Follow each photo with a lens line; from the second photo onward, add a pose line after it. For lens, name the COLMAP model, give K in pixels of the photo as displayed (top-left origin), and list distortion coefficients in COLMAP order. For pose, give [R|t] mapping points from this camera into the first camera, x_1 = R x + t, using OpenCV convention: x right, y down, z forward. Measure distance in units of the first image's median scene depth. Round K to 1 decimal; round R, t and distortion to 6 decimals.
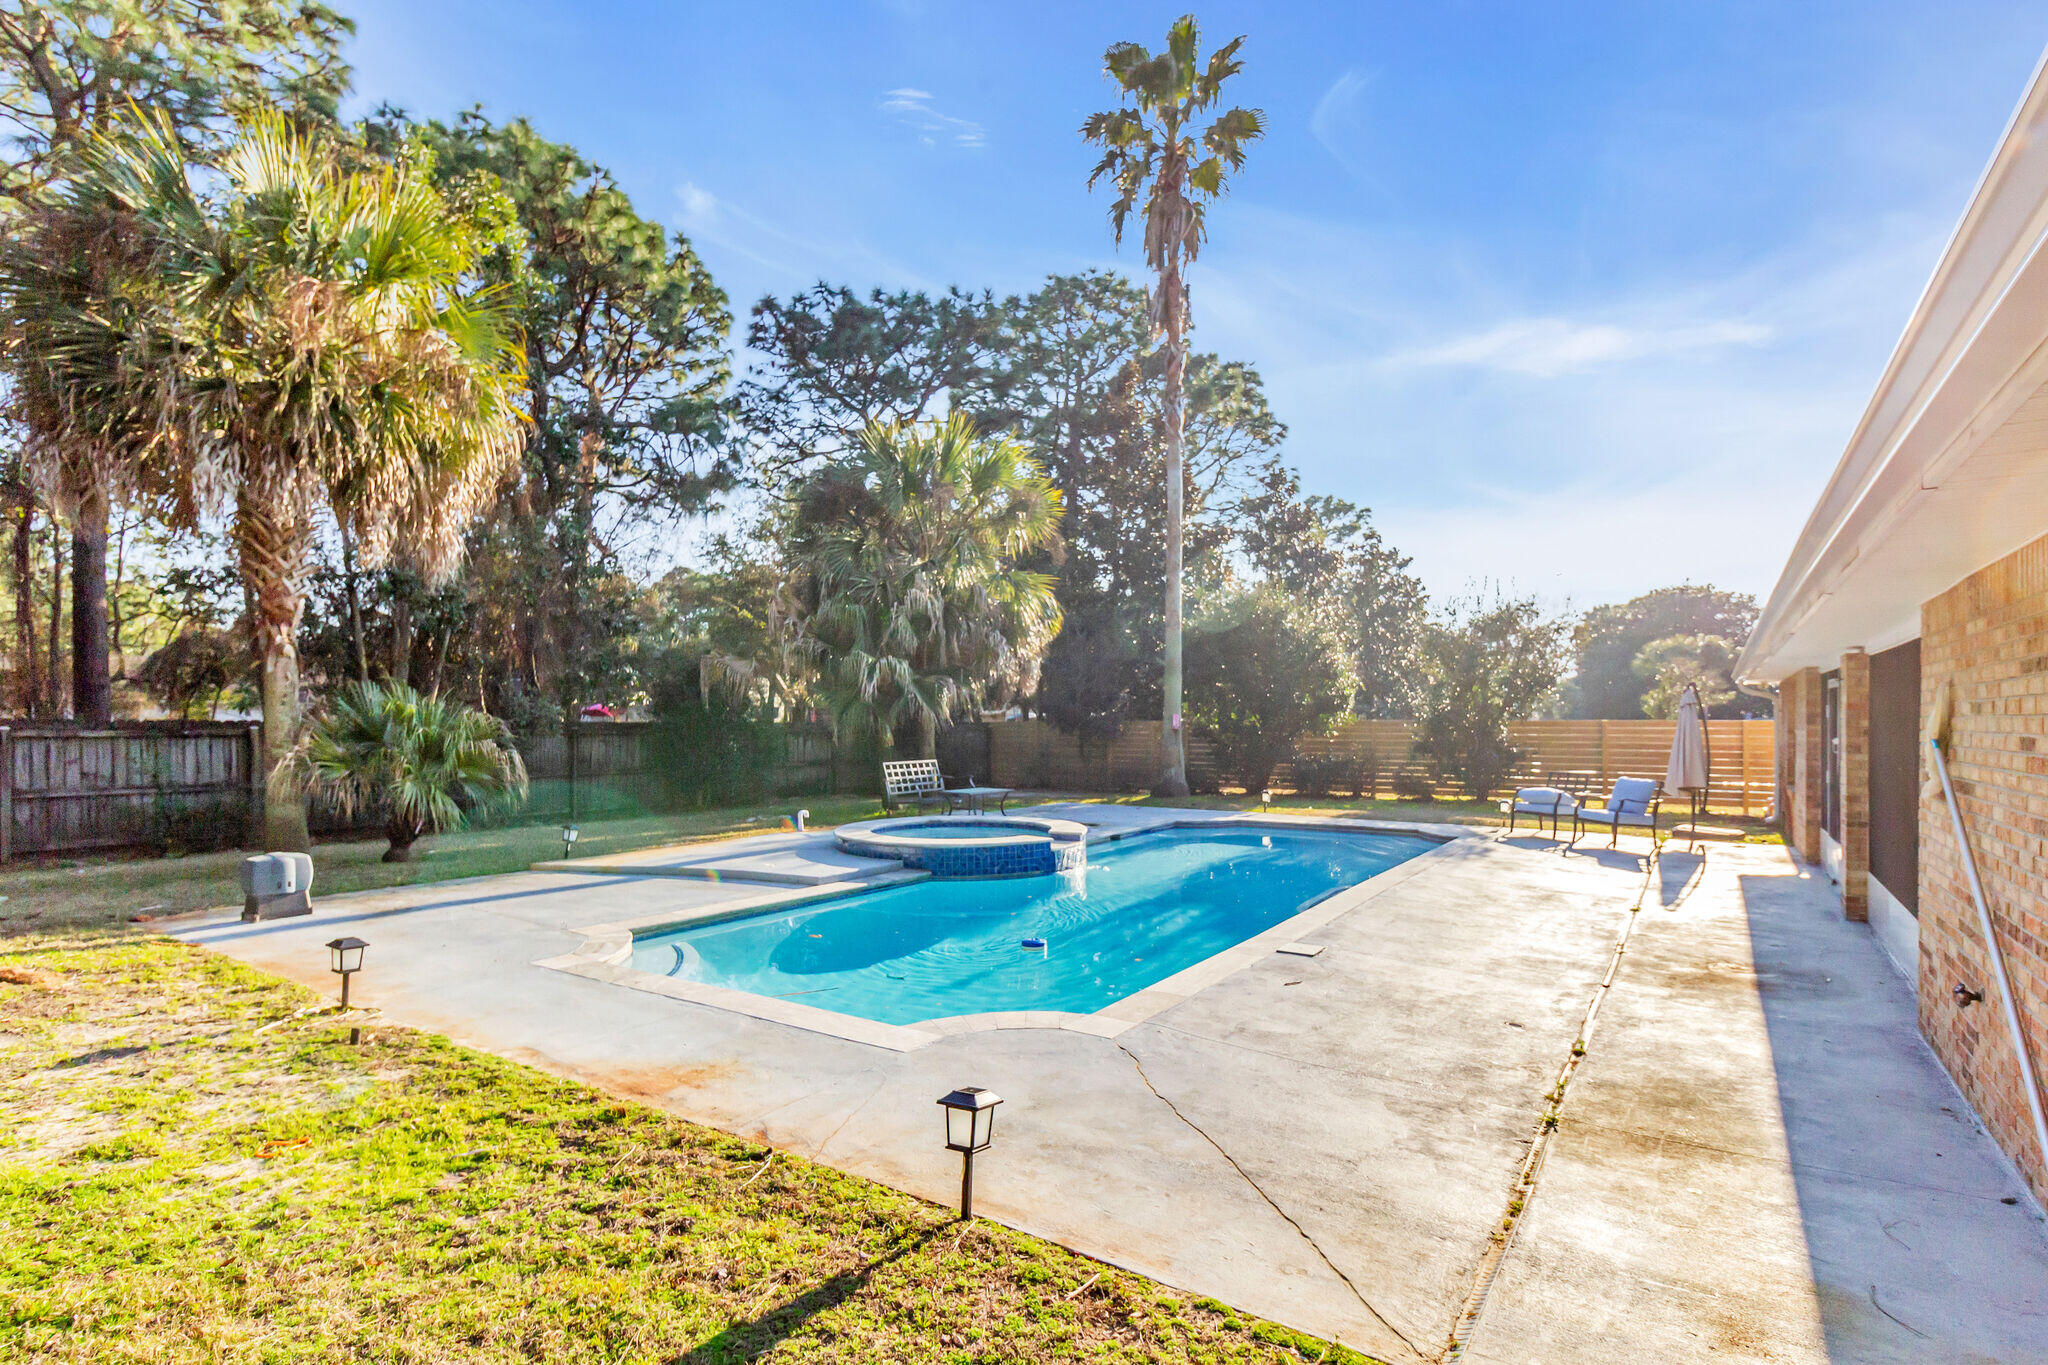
lens RADIAL K [[997.2, 0, 1024.3], [0, 997.2, 728.9], [0, 0, 1]] dist [-0.000523, -0.000051]
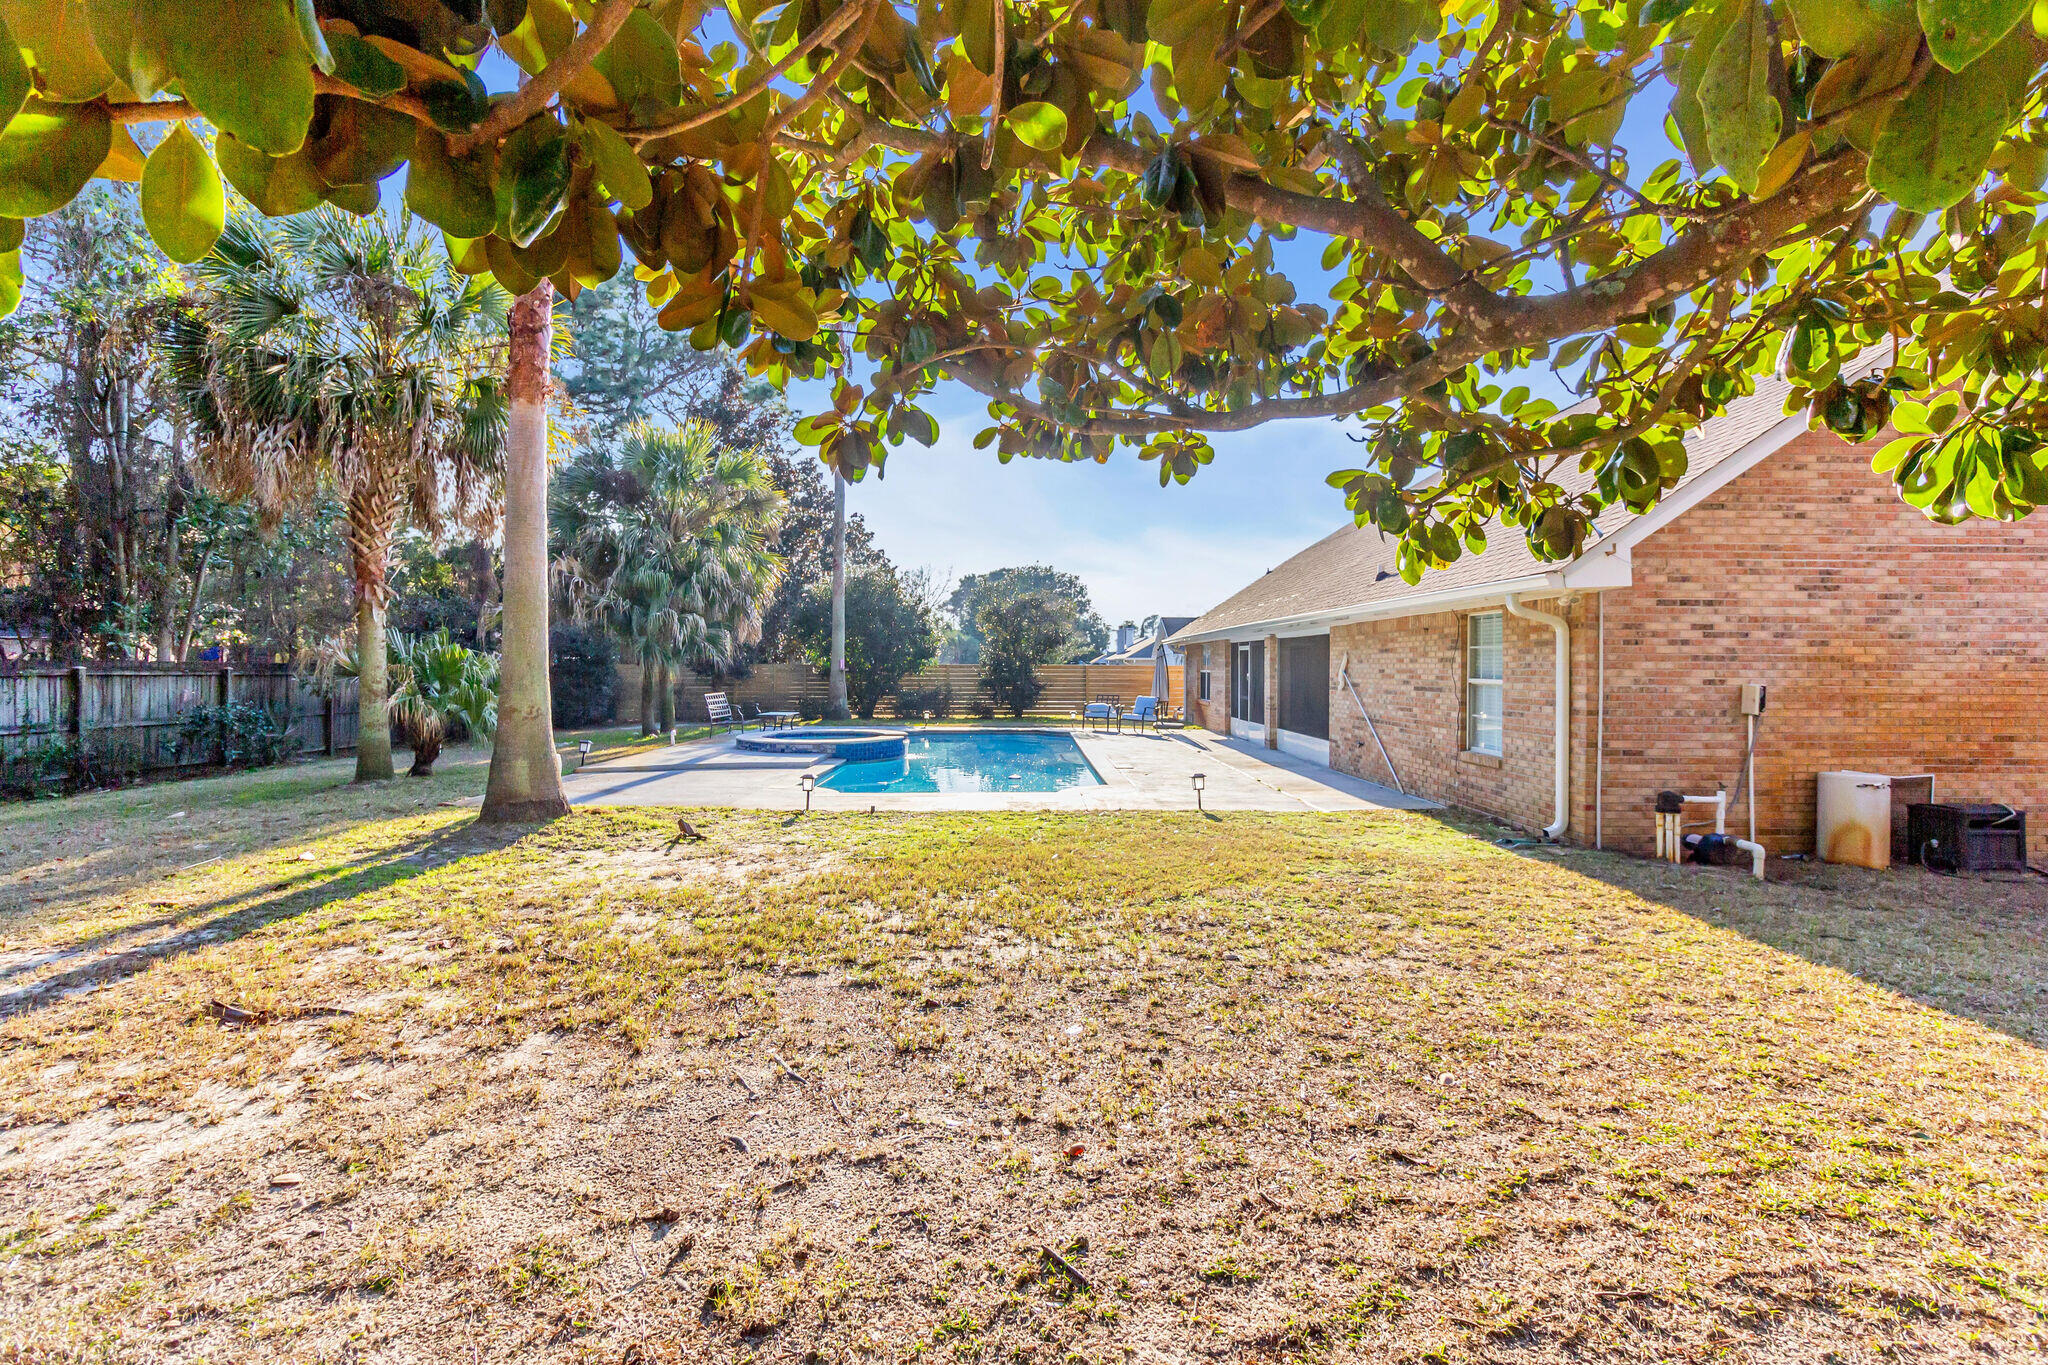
lens RADIAL K [[969.1, 0, 1024.0], [0, 969.1, 682.5], [0, 0, 1]] dist [0.001379, 0.000516]
pose [[0.807307, -0.008899, 0.590065, -0.533439], [0.001576, 0.999915, 0.012923, 0.001528], [-0.590130, -0.009503, 0.807252, -0.282794]]
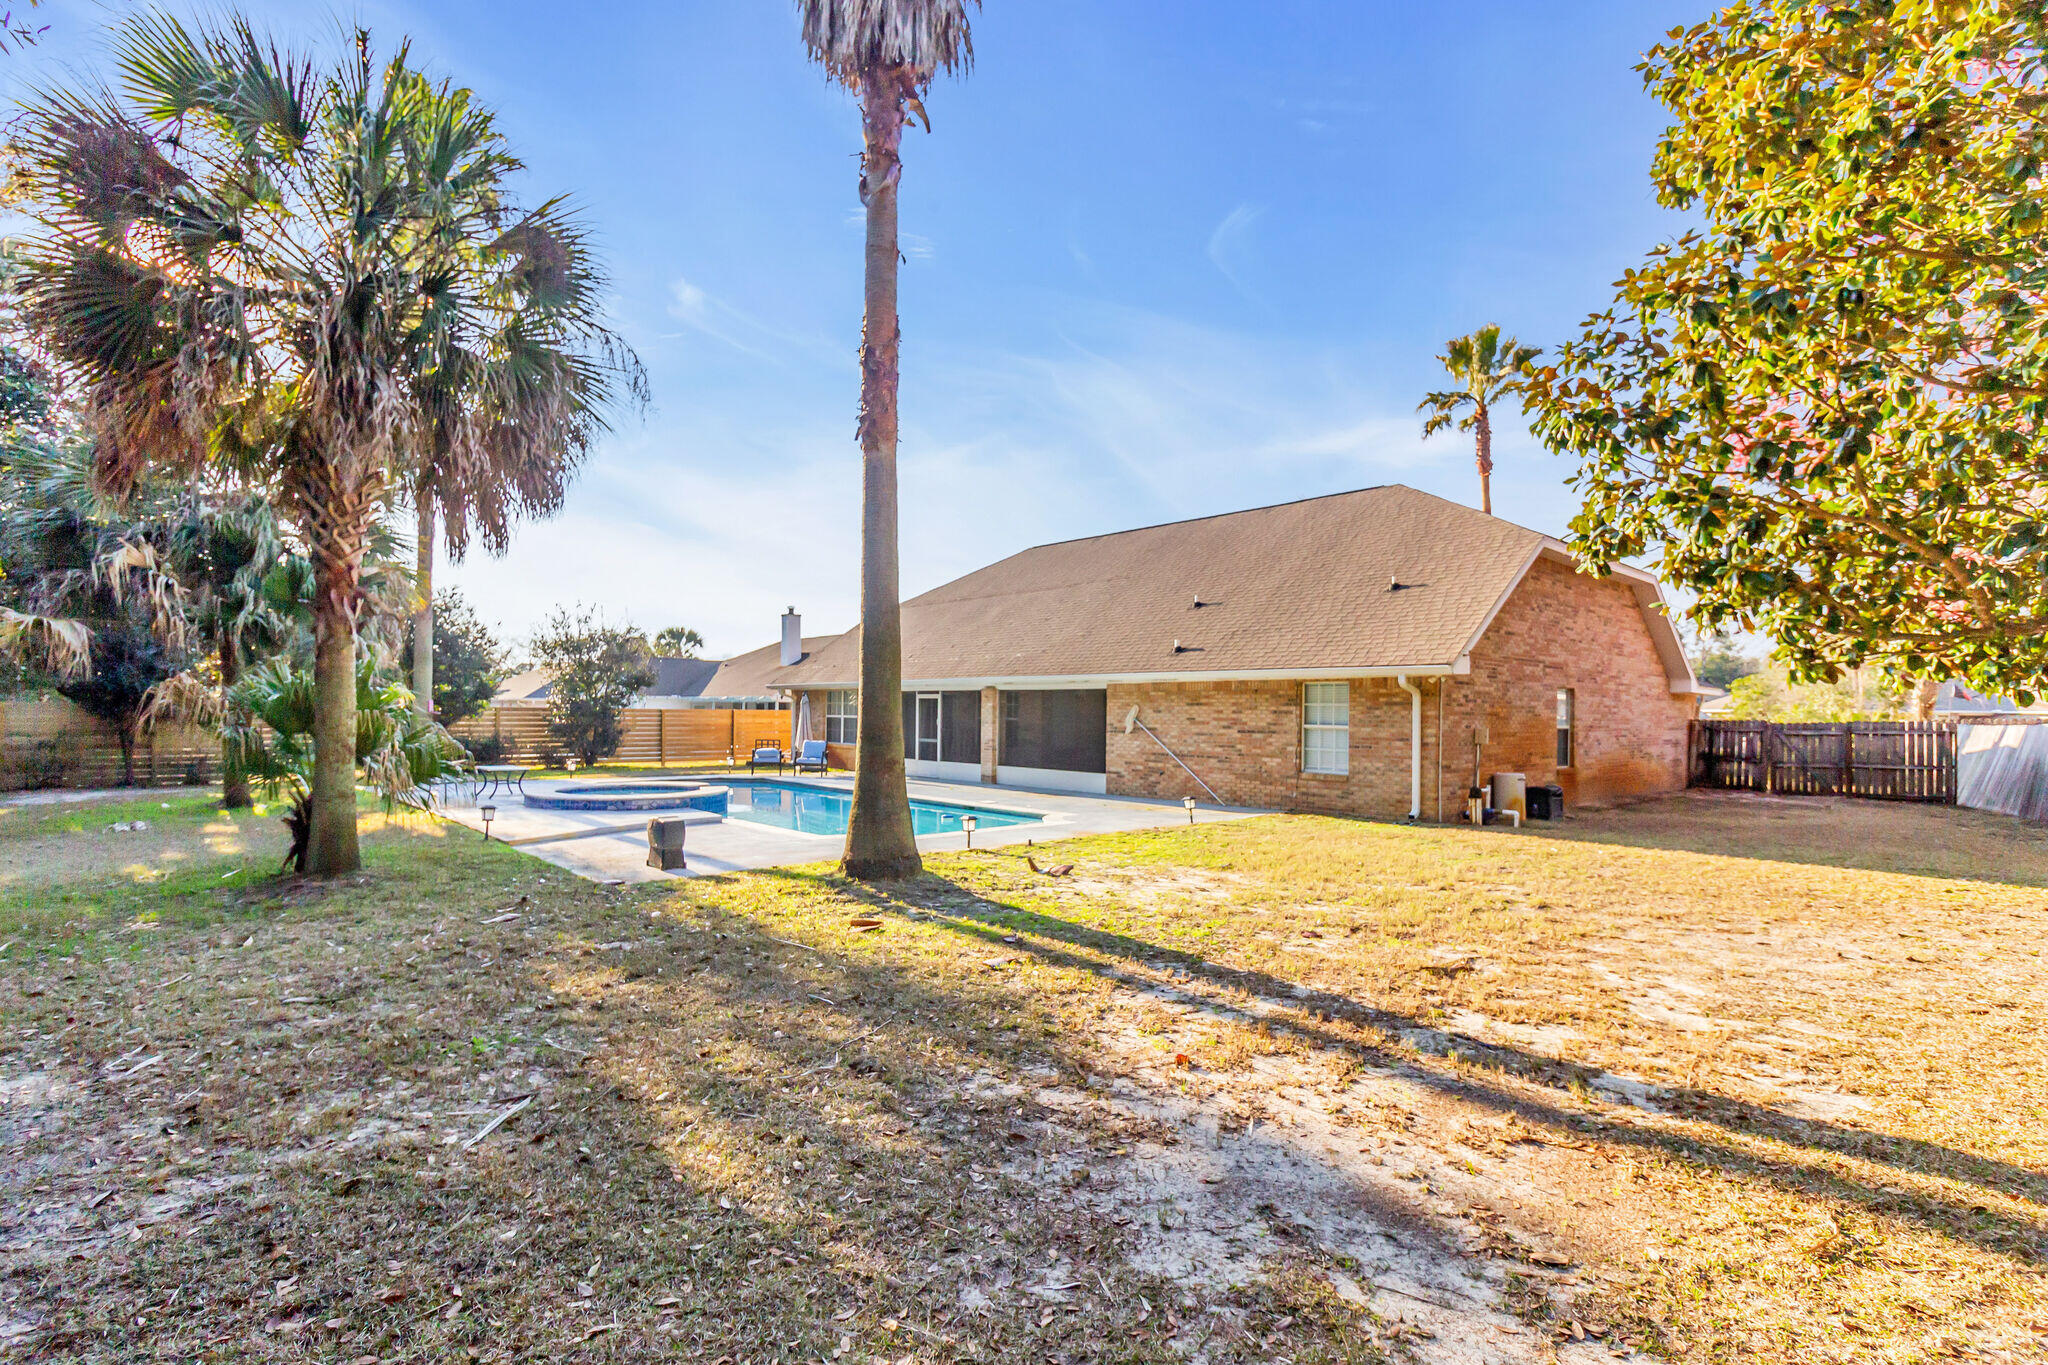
lens RADIAL K [[969.1, 0, 1024.0], [0, 969.1, 682.5], [0, 0, 1]] dist [0.001379, 0.000516]
pose [[0.227018, 0.032168, 0.973359, -0.954587], [-0.002792, 0.999472, -0.032380, -0.002544], [-0.973887, 0.004634, 0.226988, 0.126971]]
